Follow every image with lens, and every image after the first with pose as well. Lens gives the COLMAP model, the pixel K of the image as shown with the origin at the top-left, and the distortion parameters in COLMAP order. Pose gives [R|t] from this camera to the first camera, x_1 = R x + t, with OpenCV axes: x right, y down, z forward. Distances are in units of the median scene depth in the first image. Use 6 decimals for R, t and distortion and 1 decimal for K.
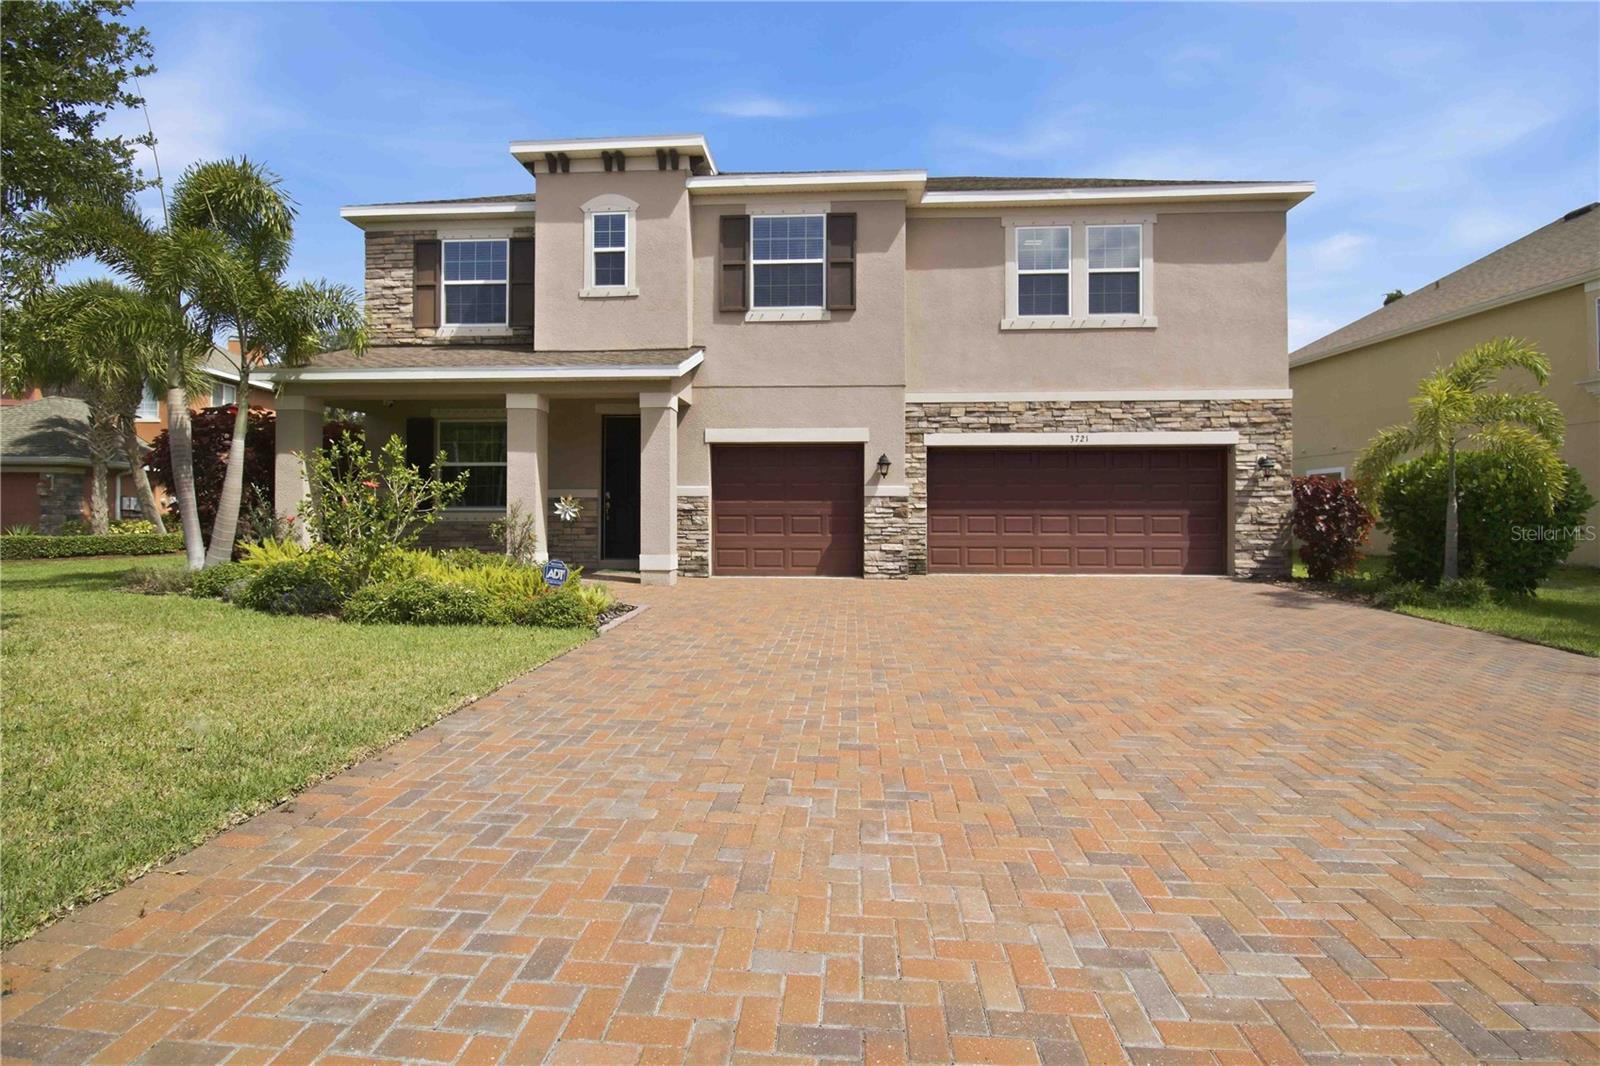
lens RADIAL K [[777.7, 0, 794.9], [0, 777.7, 517.0], [0, 0, 1]] dist [-0.002181, -0.000105]
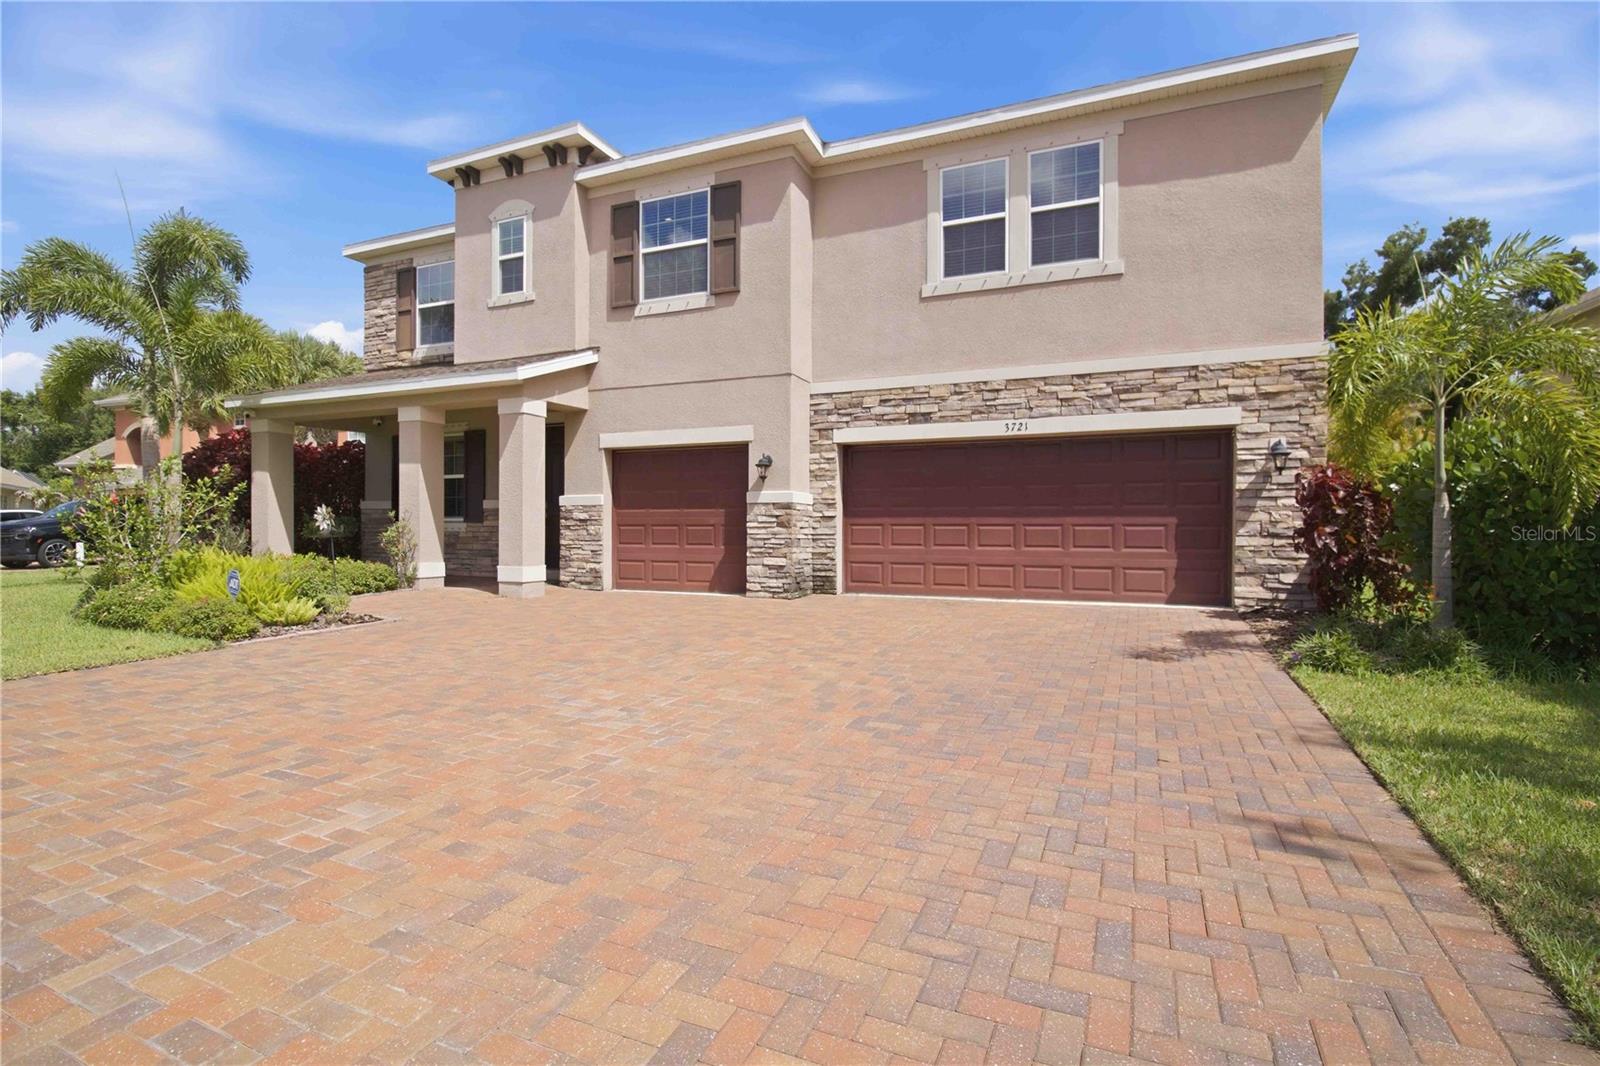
lens RADIAL K [[777.7, 0, 799.6], [0, 777.7, 538.0], [0, 0, 1]] dist [-0.002181, -0.000105]
pose [[0.939501, 0.004601, -0.342515, 0.436434], [-0.000120, 0.999914, 0.013104, 0.001132], [0.342546, -0.012271, 0.939421, 0.189548]]
